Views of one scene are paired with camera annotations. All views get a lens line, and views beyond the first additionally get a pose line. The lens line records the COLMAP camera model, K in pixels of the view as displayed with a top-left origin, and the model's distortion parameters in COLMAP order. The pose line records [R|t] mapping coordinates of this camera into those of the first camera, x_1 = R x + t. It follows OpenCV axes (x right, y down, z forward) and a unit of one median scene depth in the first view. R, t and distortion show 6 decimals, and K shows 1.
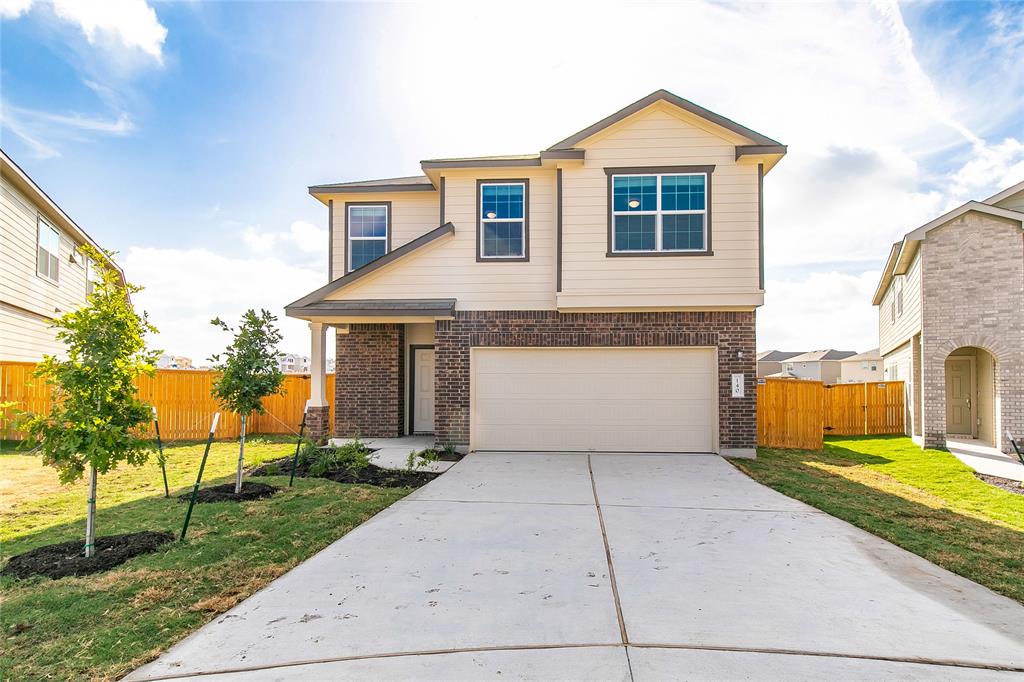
lens RADIAL K [[493.3, 0, 512.1], [0, 493.3, 367.3], [0, 0, 1]] dist [0.003176, 0.000022]
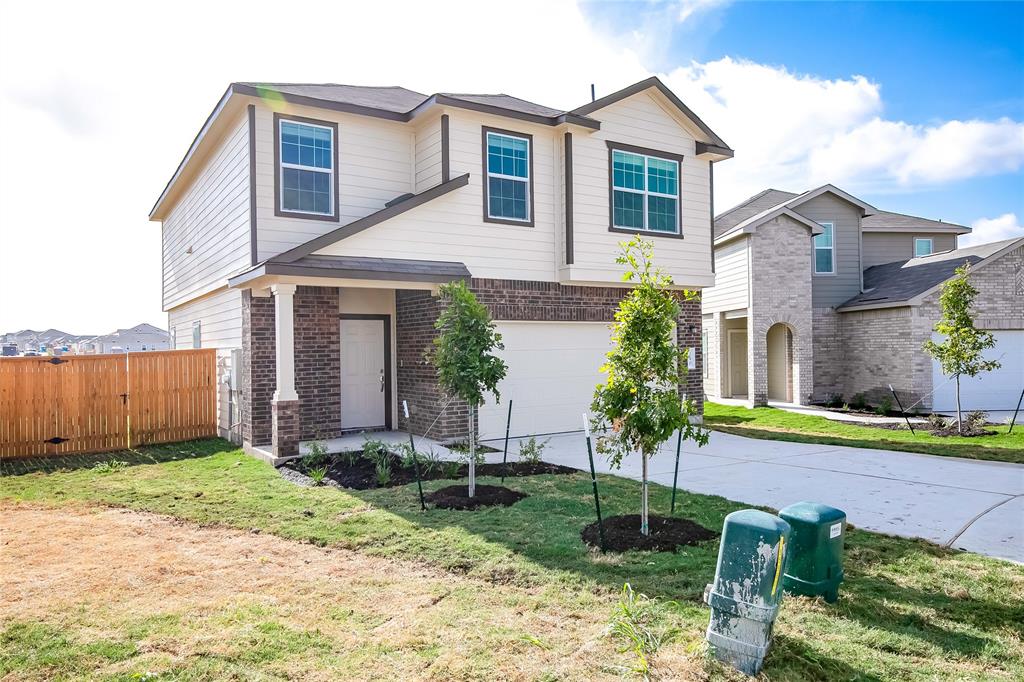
lens RADIAL K [[691.6, 0, 512.0], [0, 691.6, 341.0], [0, 0, 1]] dist [-0.008558, -0.000634]
pose [[0.808594, -0.007510, 0.588319, -0.751616], [0.002535, 0.999954, 0.009281, -0.016563], [-0.588361, -0.006013, 0.808576, -0.006602]]
